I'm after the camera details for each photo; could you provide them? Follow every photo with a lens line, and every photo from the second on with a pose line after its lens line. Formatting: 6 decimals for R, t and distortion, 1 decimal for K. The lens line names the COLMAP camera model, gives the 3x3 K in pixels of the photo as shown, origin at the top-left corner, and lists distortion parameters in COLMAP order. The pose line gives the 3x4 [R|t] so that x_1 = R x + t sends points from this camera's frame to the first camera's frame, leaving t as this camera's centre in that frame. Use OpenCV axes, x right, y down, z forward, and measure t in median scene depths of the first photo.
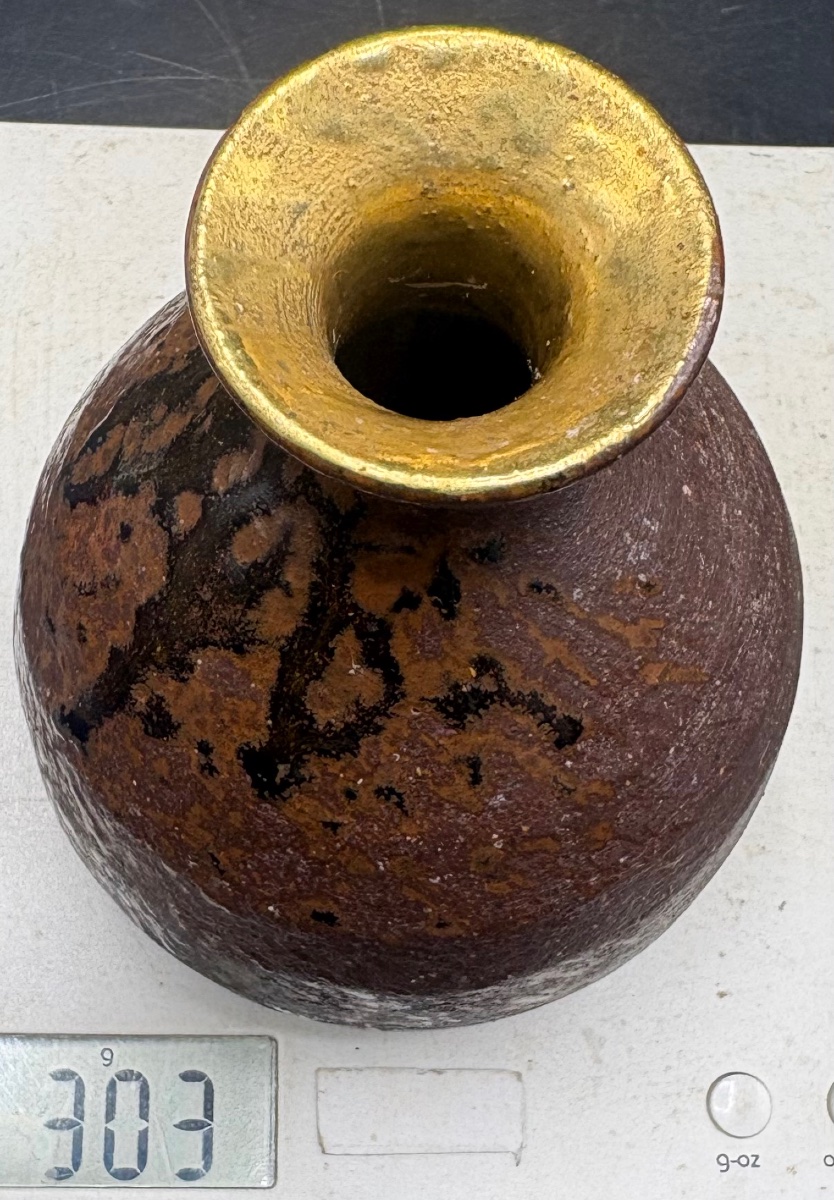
lens RADIAL K [[919.7, 0, 410.8], [0, 919.7, 601.0], [0, 0, 1]] dist [0.000943, -0.003416]
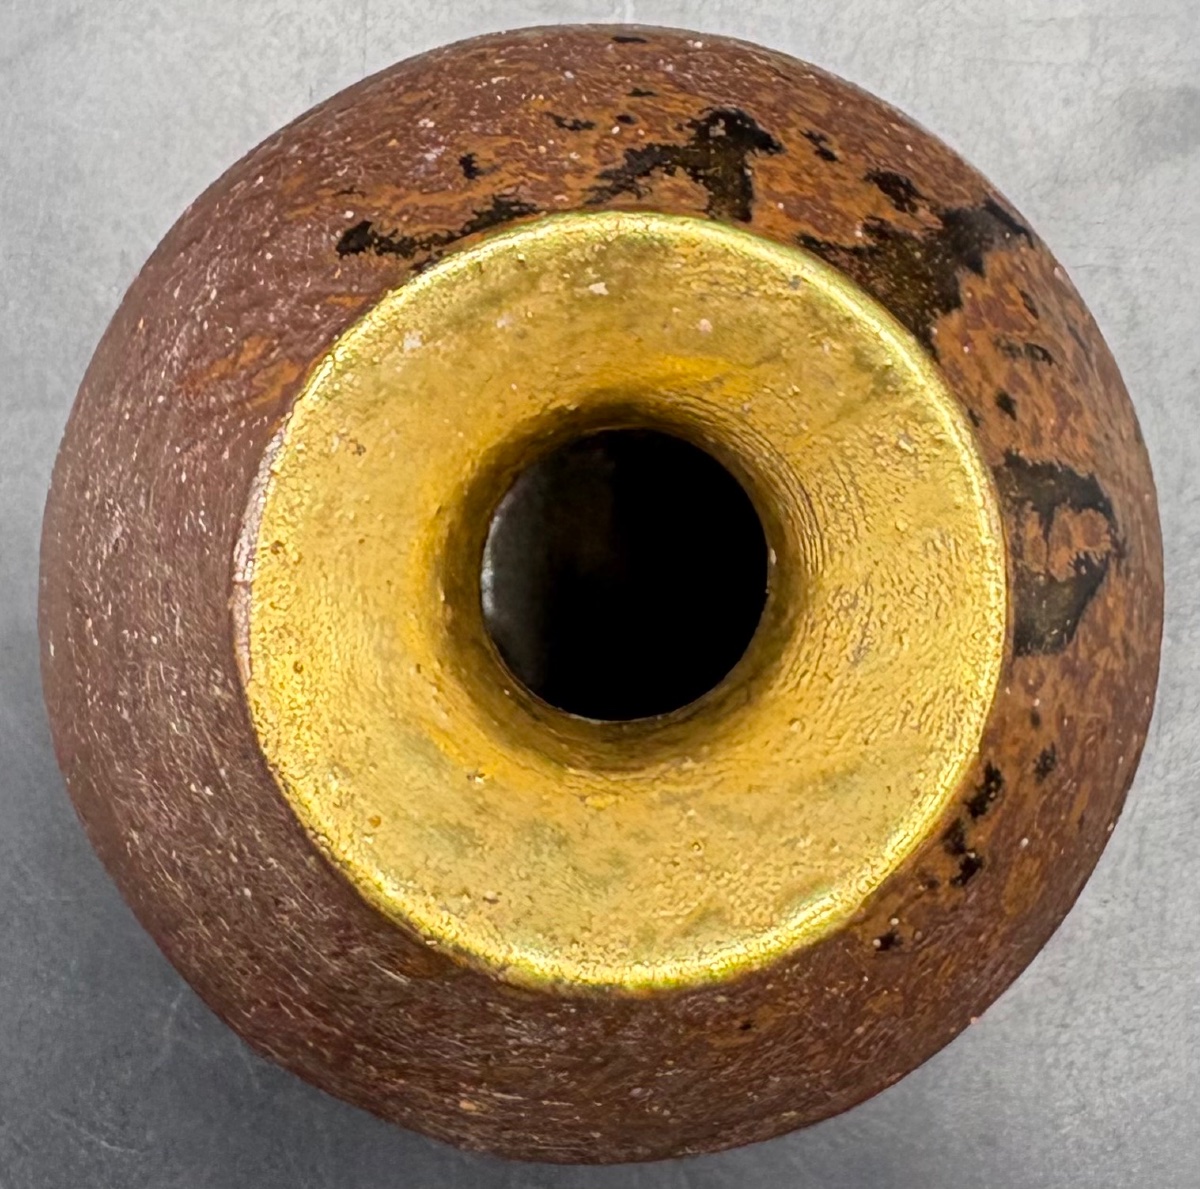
lens RADIAL K [[1354.5, 0, 595.6], [0, 1354.5, 594.6], [0, 0, 1]] dist [-0.011821, 0.000000]
pose [[-0.981521, 0.187592, -0.037745, 0.079760], [-0.190893, -0.946268, 0.261031, -0.482533], [0.013251, 0.263413, 0.964592, 0.019255]]
